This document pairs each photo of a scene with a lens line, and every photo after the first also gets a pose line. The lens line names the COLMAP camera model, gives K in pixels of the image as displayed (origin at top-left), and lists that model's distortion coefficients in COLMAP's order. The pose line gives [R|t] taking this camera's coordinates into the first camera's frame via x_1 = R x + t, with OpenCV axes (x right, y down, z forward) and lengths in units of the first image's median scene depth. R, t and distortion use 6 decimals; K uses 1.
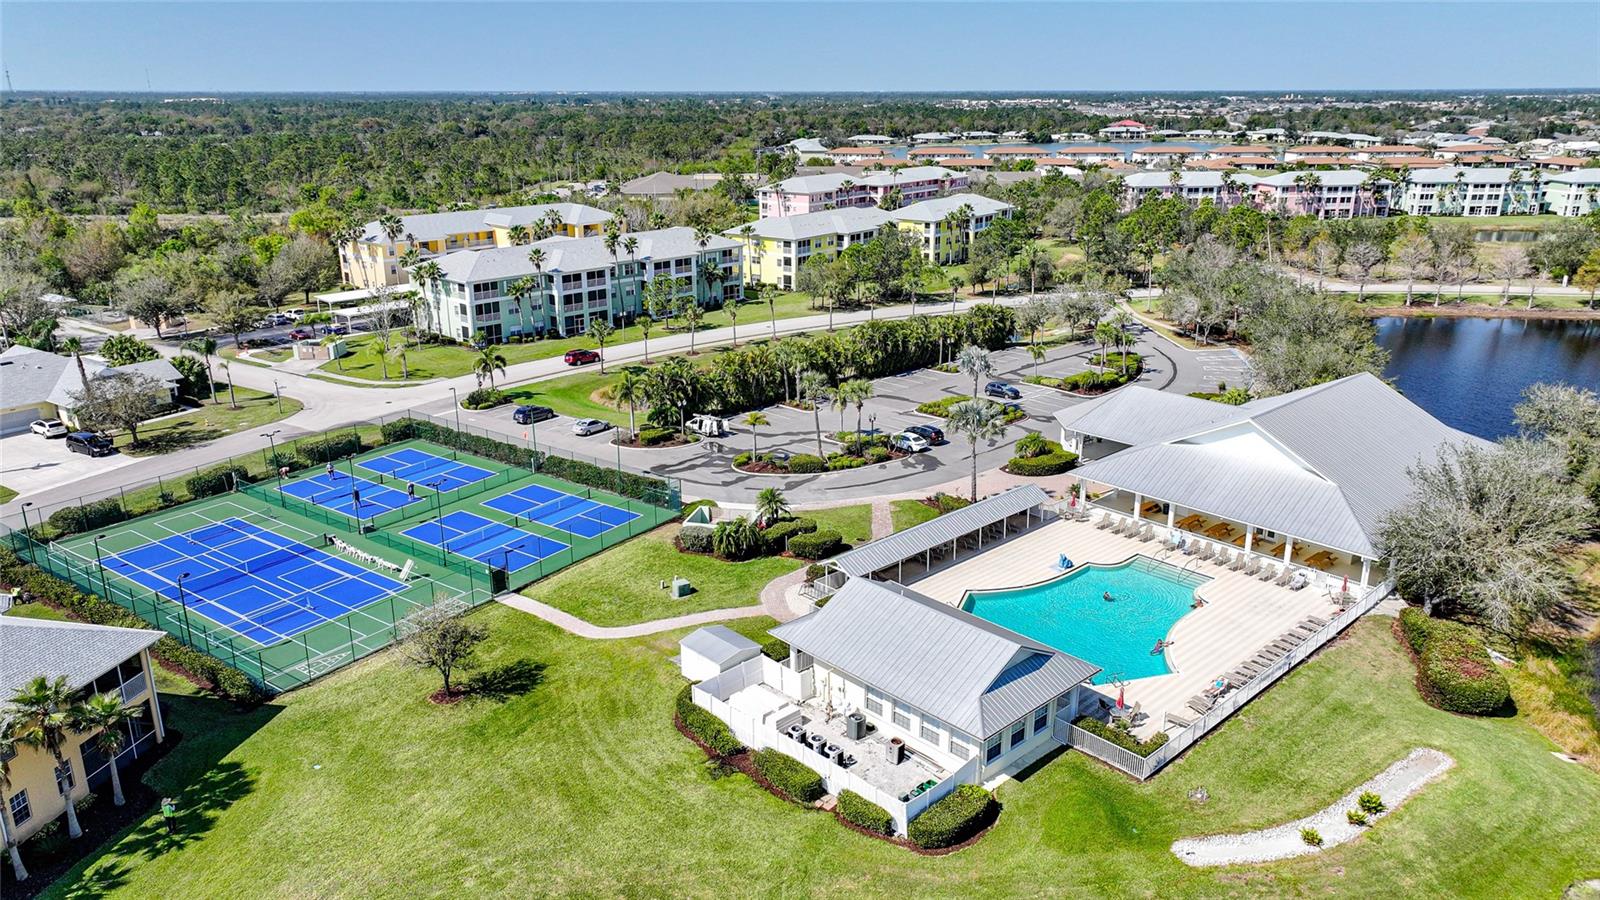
lens RADIAL K [[1104.0, 0, 809.4], [0, 1104.0, 488.9], [0, 0, 1]] dist [-0.000548, 0.018953]
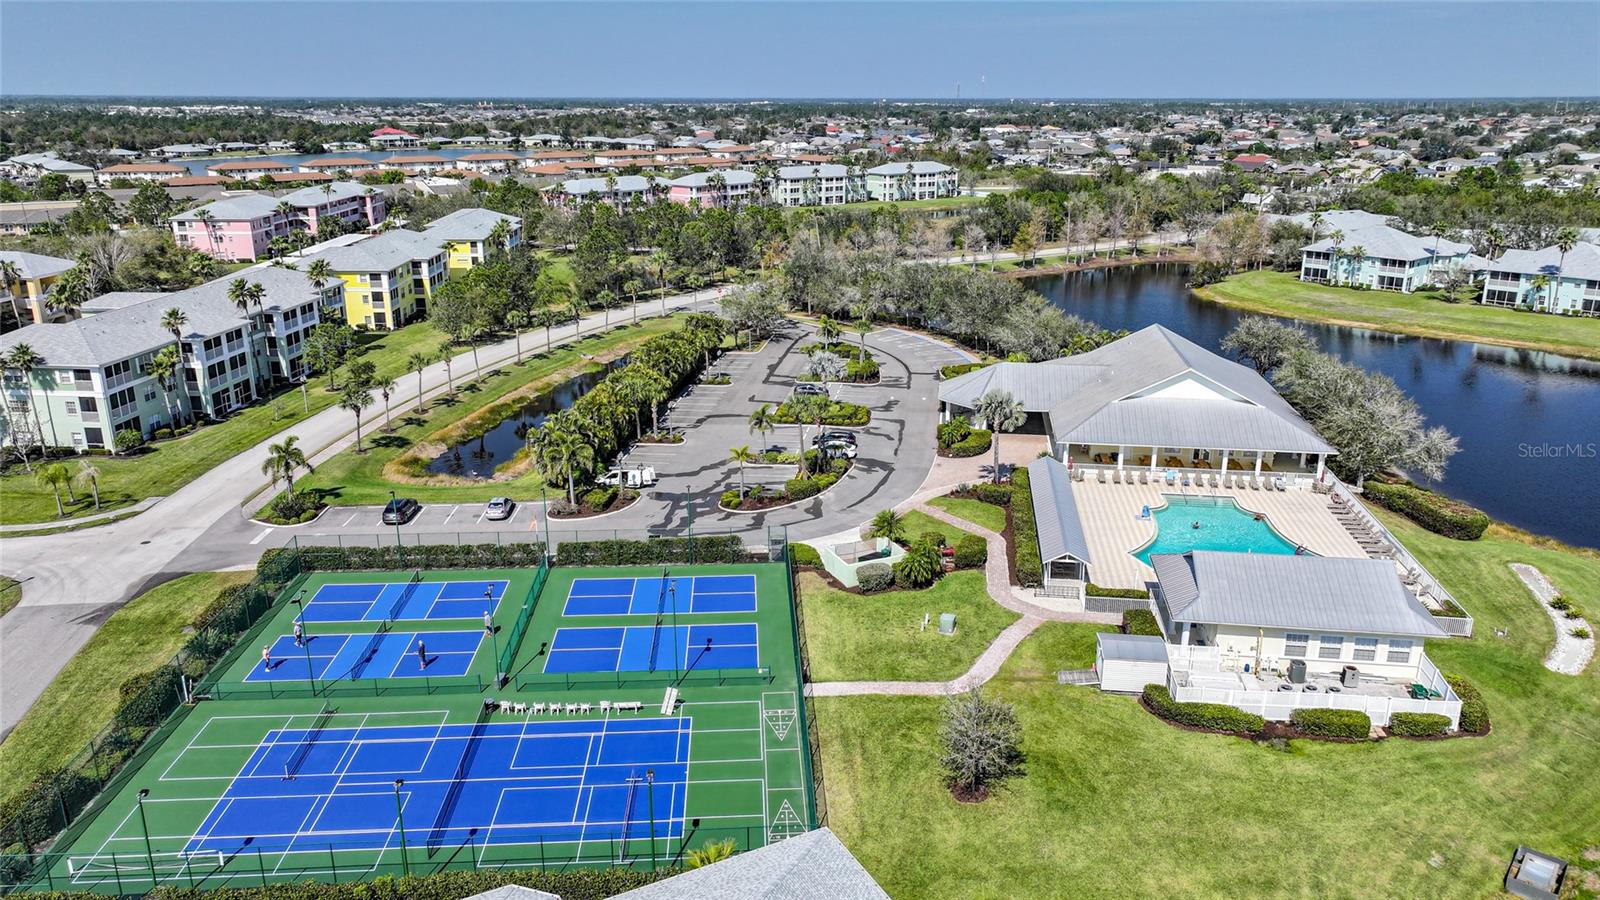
lens RADIAL K [[1104.0, 0, 809.4], [0, 1104.0, 488.9], [0, 0, 1]] dist [-0.000548, 0.018953]
pose [[0.777592, -0.207787, 0.593443, -0.368935], [0.210923, 0.975331, 0.065126, -0.054472], [-0.592336, 0.074529, 0.802237, 0.144116]]
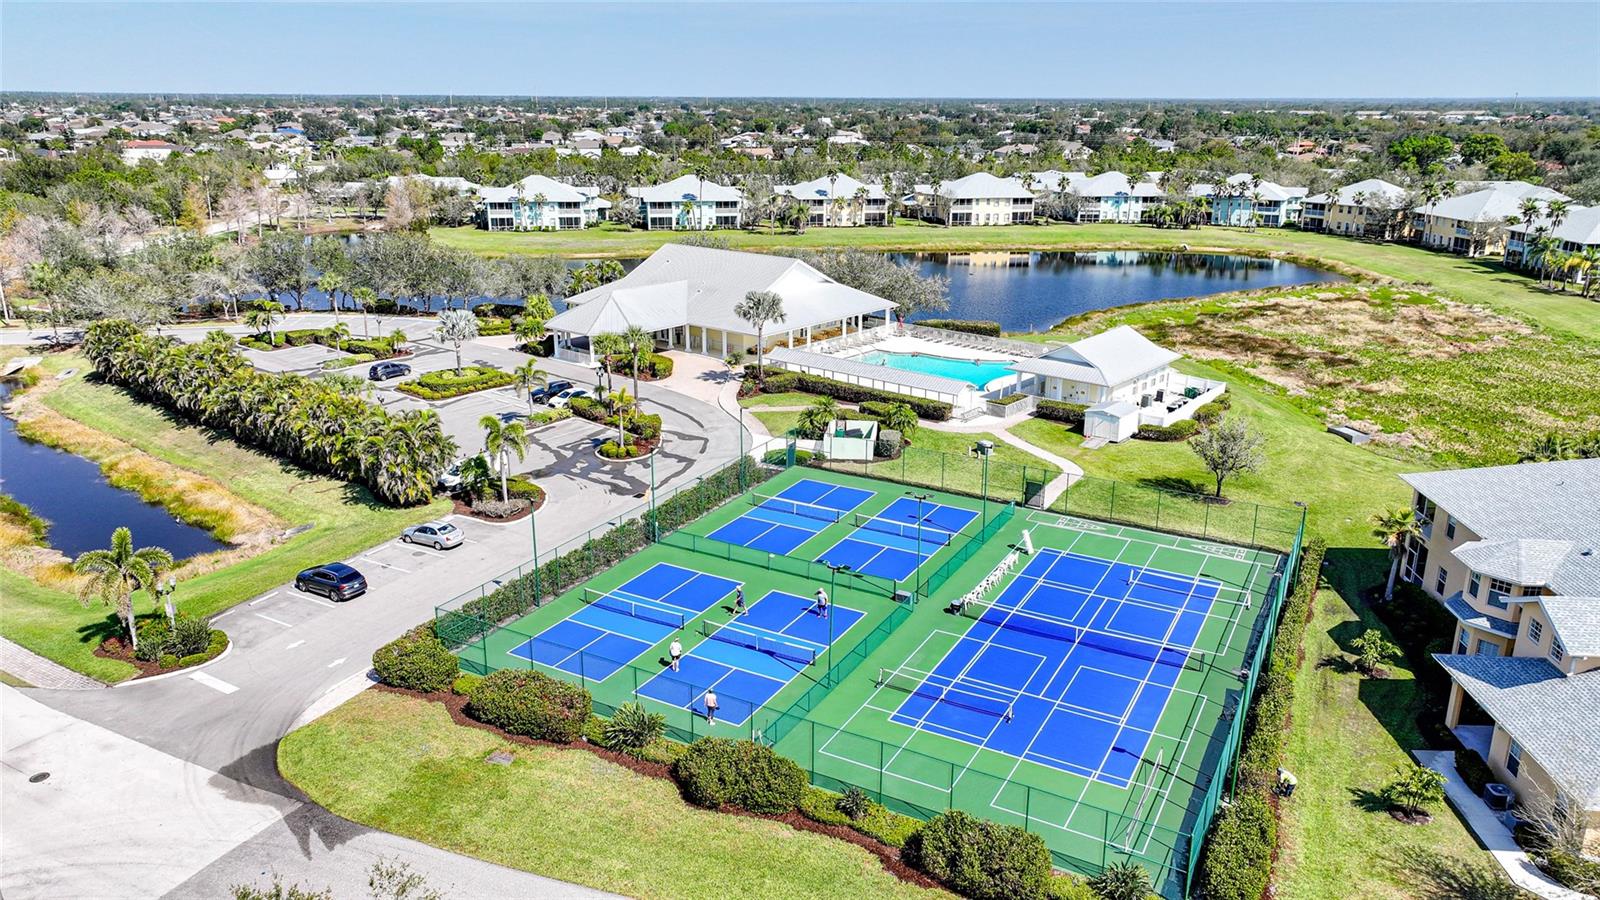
lens RADIAL K [[1117.2, 0, 813.8], [0, 1117.2, 447.8], [0, 0, 1]] dist [0.020754, -0.001177]
pose [[-0.120969, -0.296711, 0.947275, -0.585250], [0.333622, 0.886619, 0.320317, -0.167095], [-0.934913, 0.354780, -0.008265, 0.575693]]
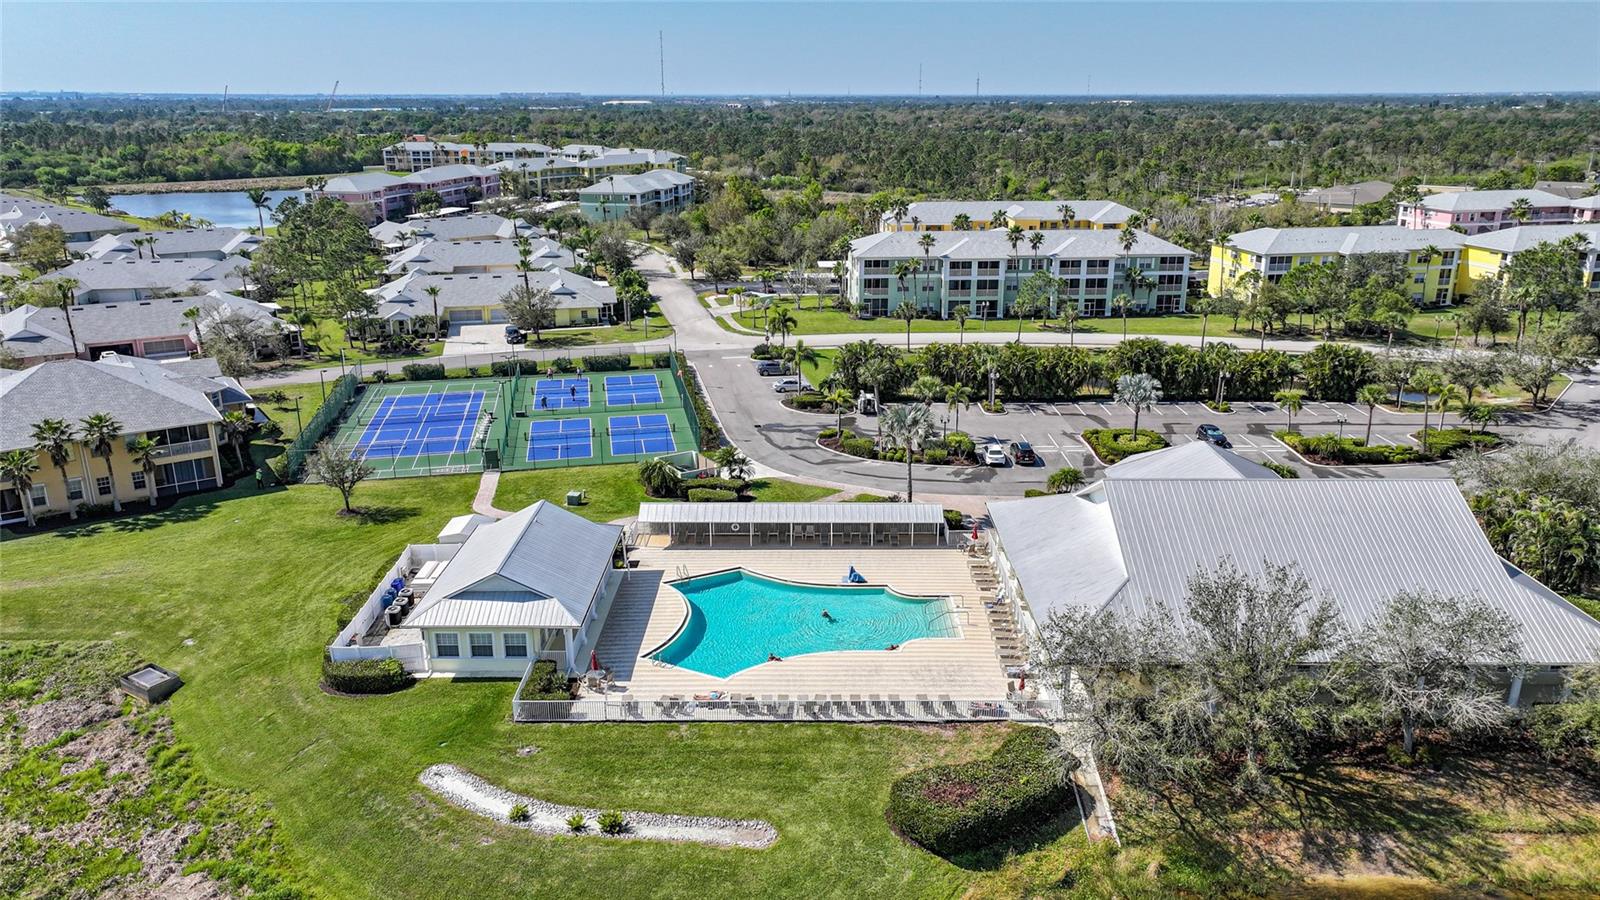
lens RADIAL K [[1118.7, 0, 809.2], [0, 1118.7, 449.3], [0, 0, 1]] dist [-0.000144, 0.018893]
pose [[0.727223, 0.207608, -0.654252, 0.413914], [-0.232136, 0.971386, 0.050215, -0.040023], [0.645956, 0.115358, 0.754608, 0.119947]]
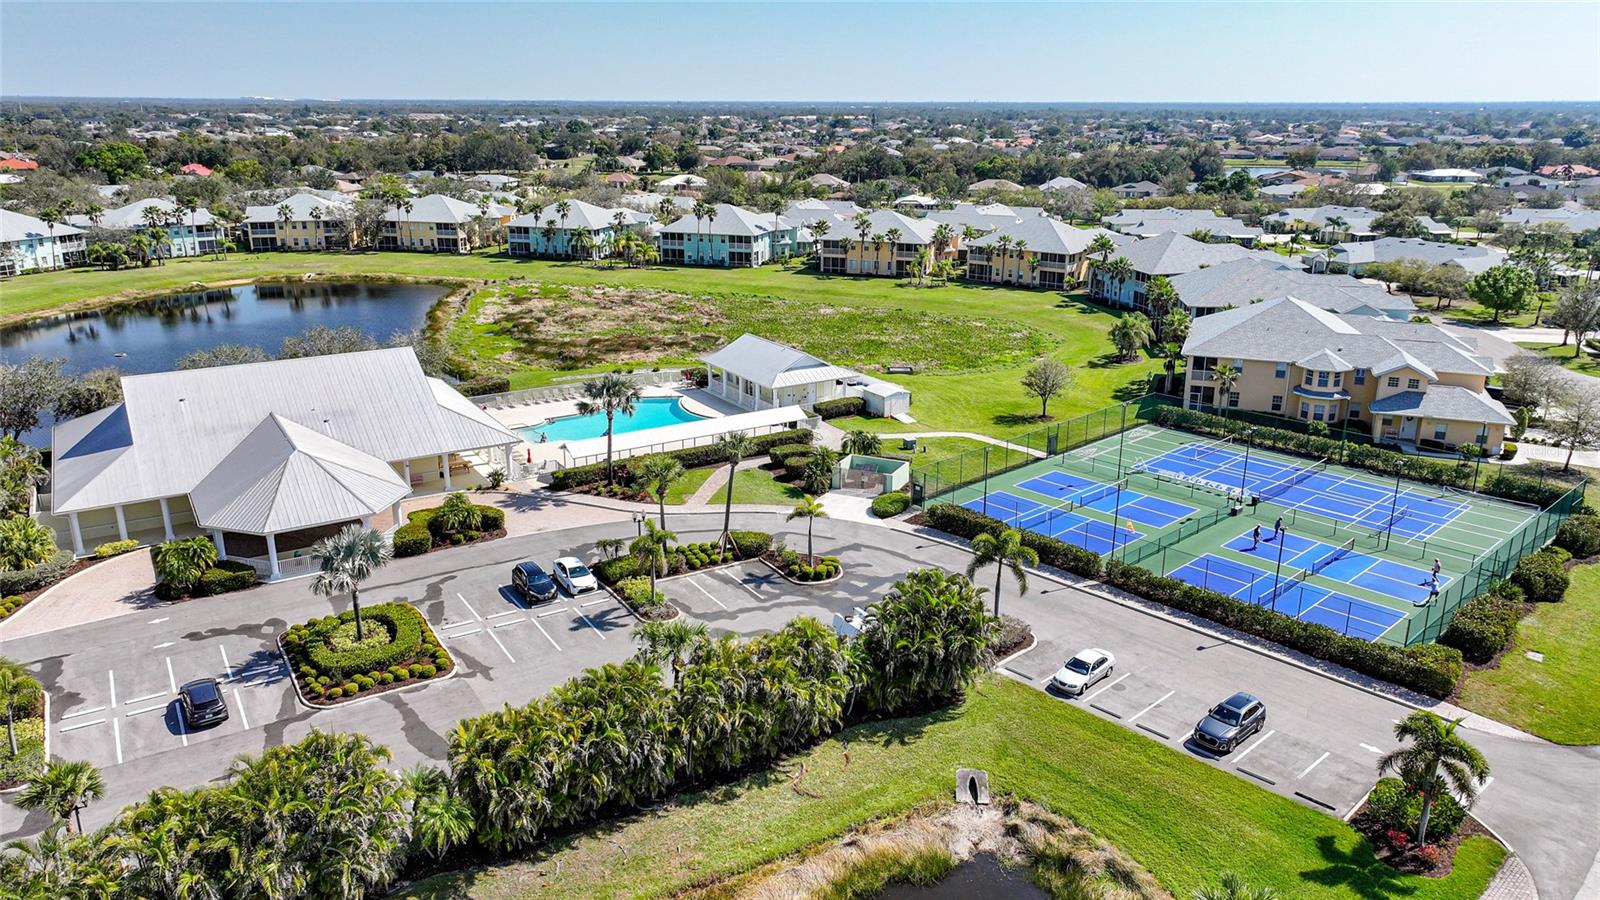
lens RADIAL K [[1118.7, 0, 809.2], [0, 1118.7, 449.3], [0, 0, 1]] dist [-0.000144, 0.018893]
pose [[-0.982546, -0.057600, 0.176875, -0.114461], [0.061058, 0.798307, 0.599147, -0.345100], [-0.175711, 0.599490, -0.780857, 1.007596]]
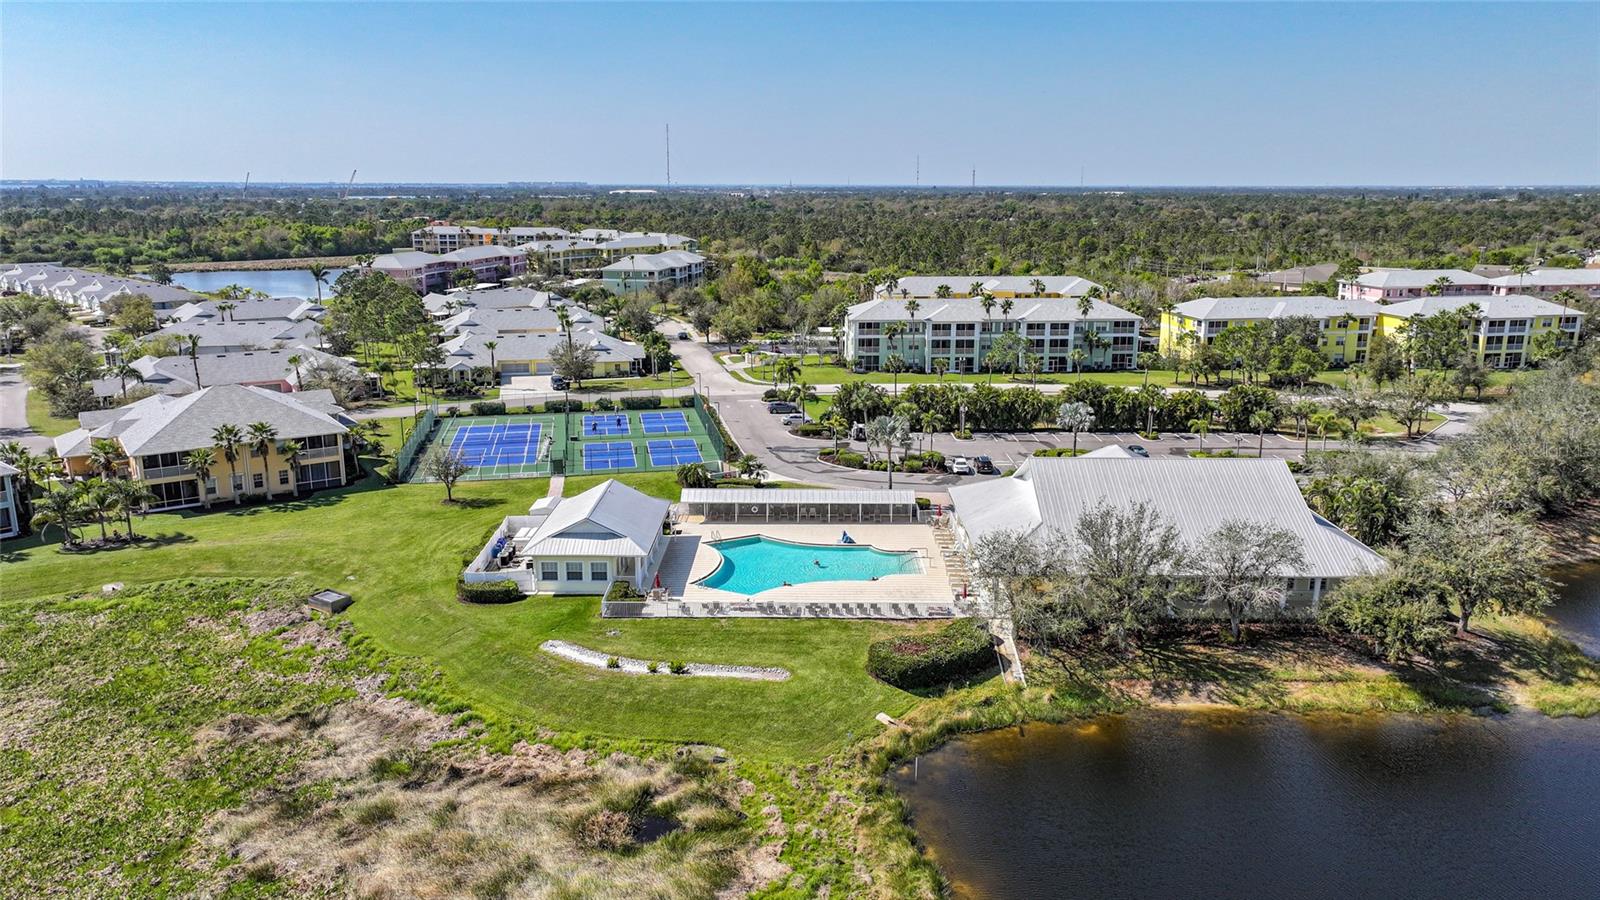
lens RADIAL K [[1118.7, 0, 809.2], [0, 1118.7, 449.3], [0, 0, 1]] dist [-0.000144, 0.018893]
pose [[0.726726, 0.160967, -0.667801, 0.527781], [-0.235933, 0.971507, -0.022579, 0.003600], [0.645139, 0.173965, 0.743997, 0.004472]]
